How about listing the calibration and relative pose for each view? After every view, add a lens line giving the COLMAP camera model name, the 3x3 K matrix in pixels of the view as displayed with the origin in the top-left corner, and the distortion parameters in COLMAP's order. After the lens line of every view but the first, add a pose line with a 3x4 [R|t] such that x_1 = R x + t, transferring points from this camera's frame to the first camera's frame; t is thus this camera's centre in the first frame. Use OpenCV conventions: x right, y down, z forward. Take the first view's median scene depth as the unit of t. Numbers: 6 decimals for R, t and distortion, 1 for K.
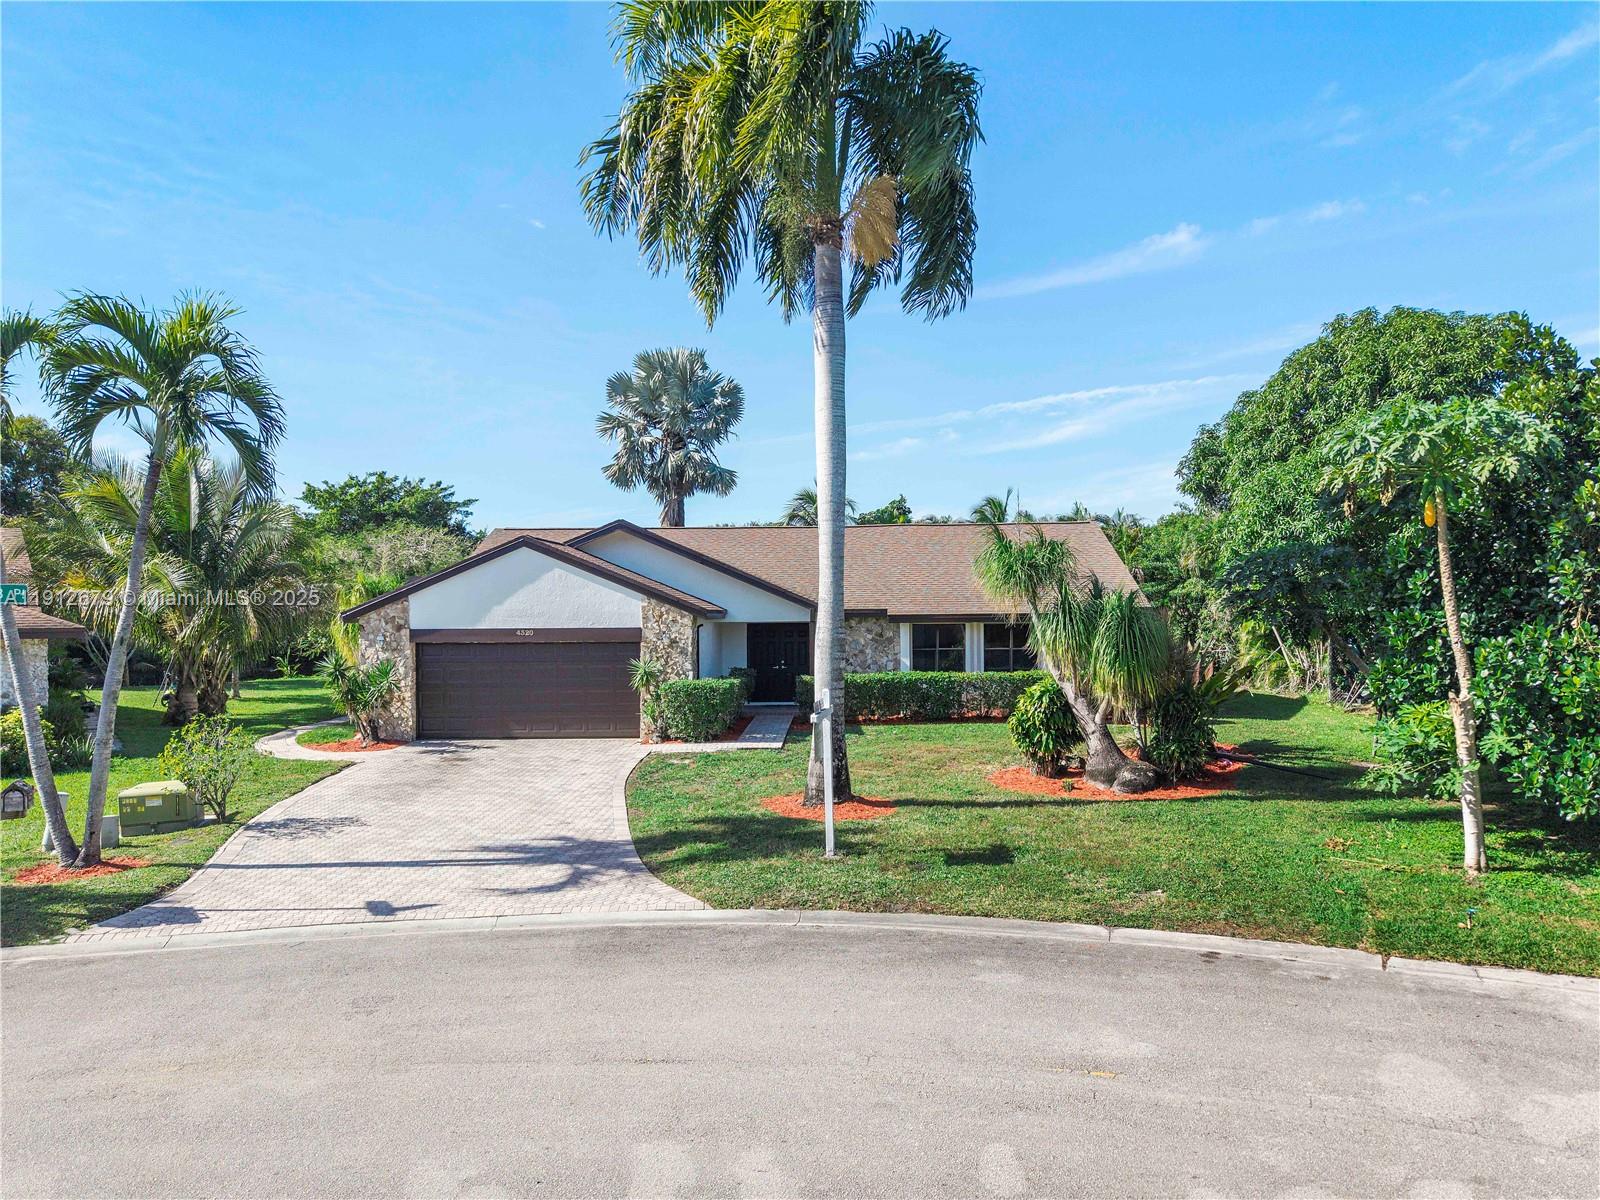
lens RADIAL K [[1100.9, 0, 803.7], [0, 1100.9, 620.5], [0, 0, 1]] dist [0.011976, -0.004645]
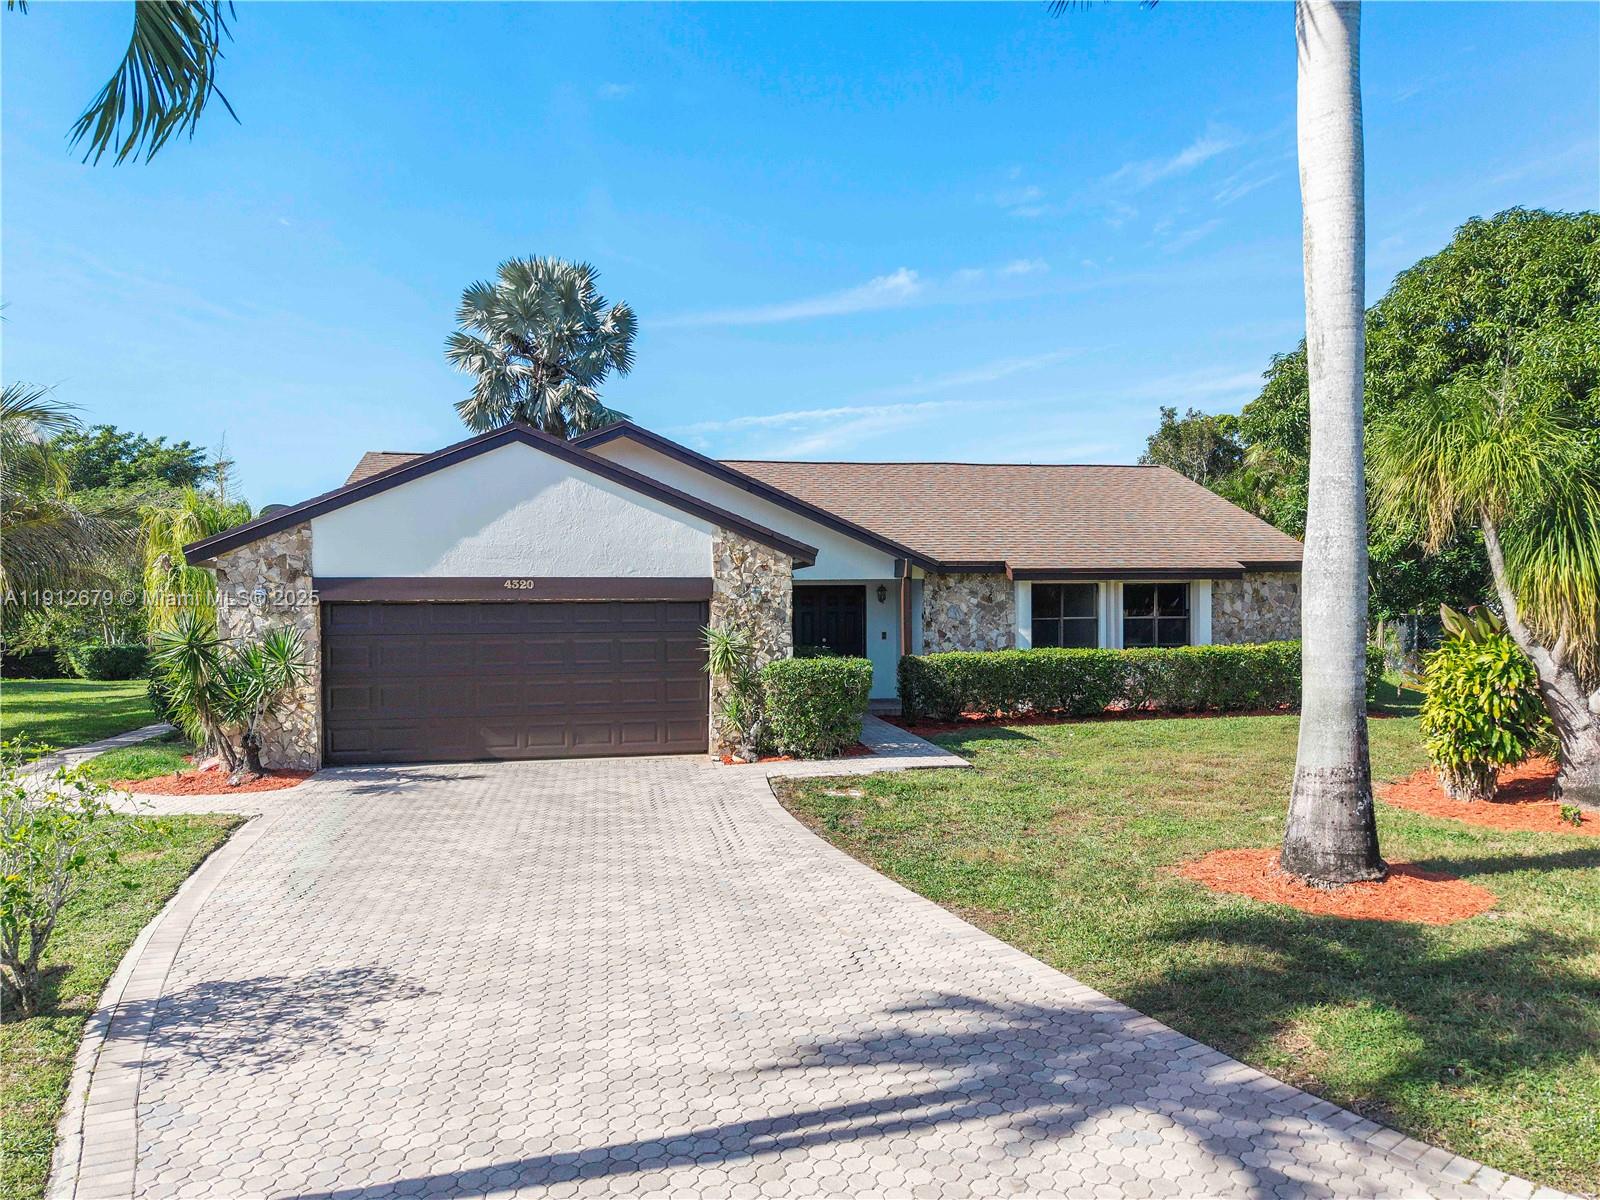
lens RADIAL K [[1084.1, 0, 801.9], [0, 1084.1, 626.8], [0, 0, 1]] dist [-0.003163, 0.001744]
pose [[0.973933, -0.002792, 0.226820, -0.240178], [0.001660, 0.999985, 0.005181, 0.031800], [-0.226831, -0.004669, 0.973923, 0.392903]]
